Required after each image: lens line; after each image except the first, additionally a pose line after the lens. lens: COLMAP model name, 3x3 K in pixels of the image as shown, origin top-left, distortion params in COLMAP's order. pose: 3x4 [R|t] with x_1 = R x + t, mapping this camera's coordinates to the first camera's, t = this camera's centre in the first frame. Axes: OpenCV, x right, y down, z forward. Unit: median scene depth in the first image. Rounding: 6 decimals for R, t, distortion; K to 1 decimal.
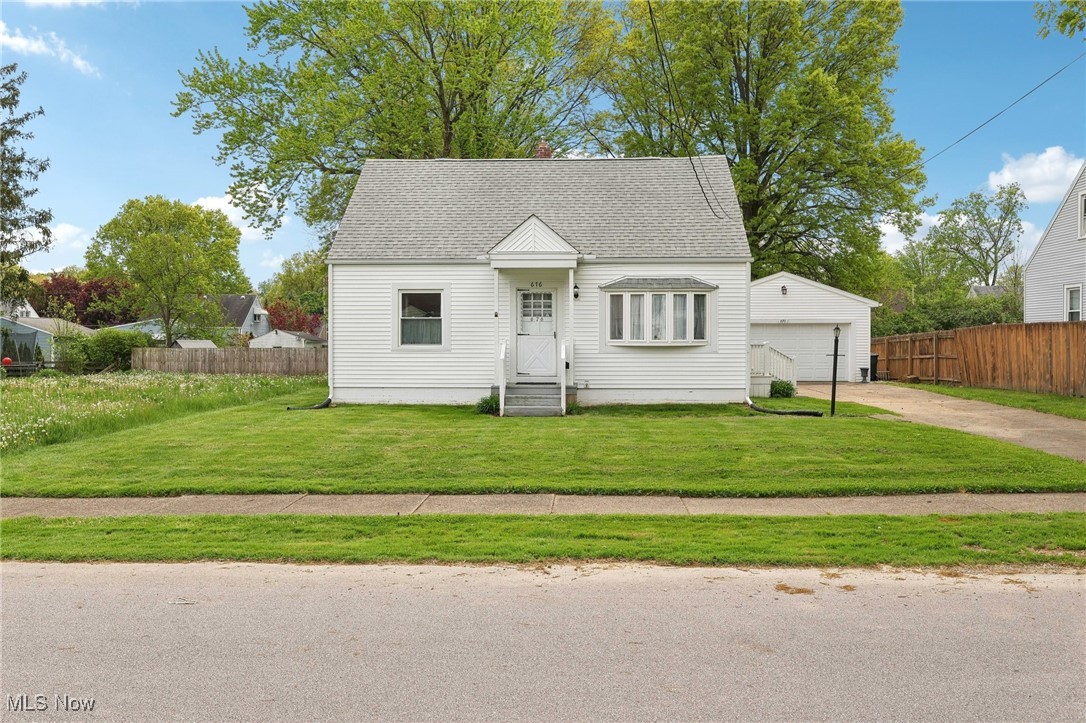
lens RADIAL K [[868.6, 0, 545.1], [0, 868.6, 337.4], [0, 0, 1]] dist [-0.010350, -0.005151]
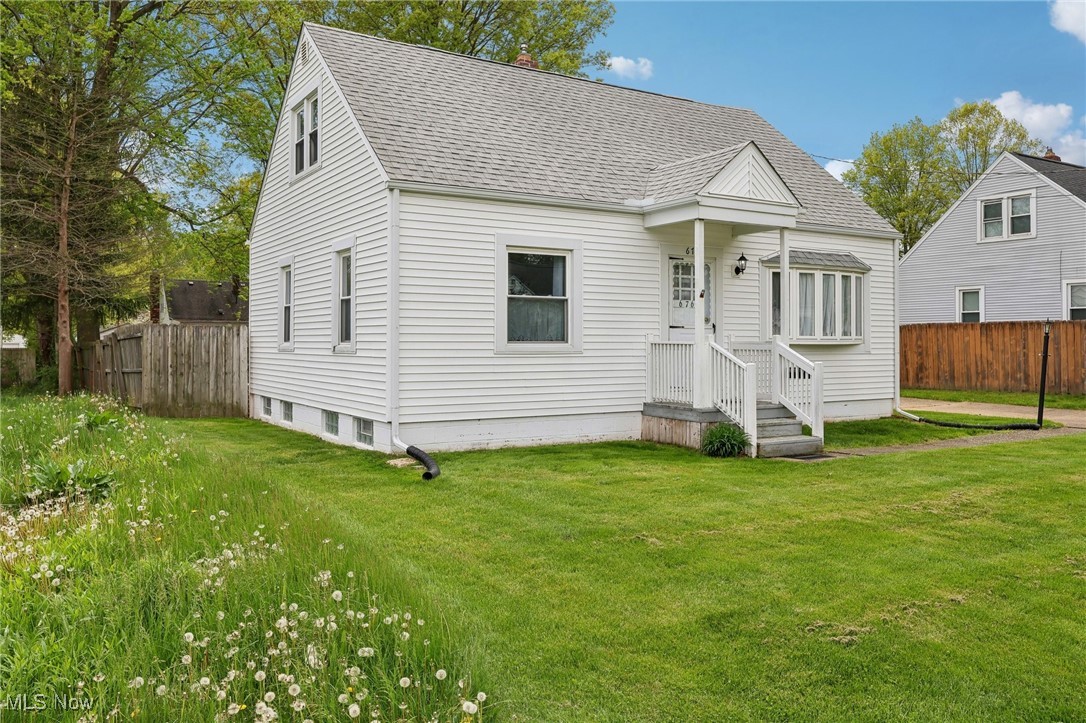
lens RADIAL K [[868.6, 0, 545.1], [0, 868.6, 337.4], [0, 0, 1]] dist [-0.010350, -0.005151]
pose [[0.828289, 0.004750, 0.560281, -0.468340], [-0.001859, 0.999982, -0.005730, 0.008298], [-0.560298, 0.003705, 0.828283, 0.515042]]
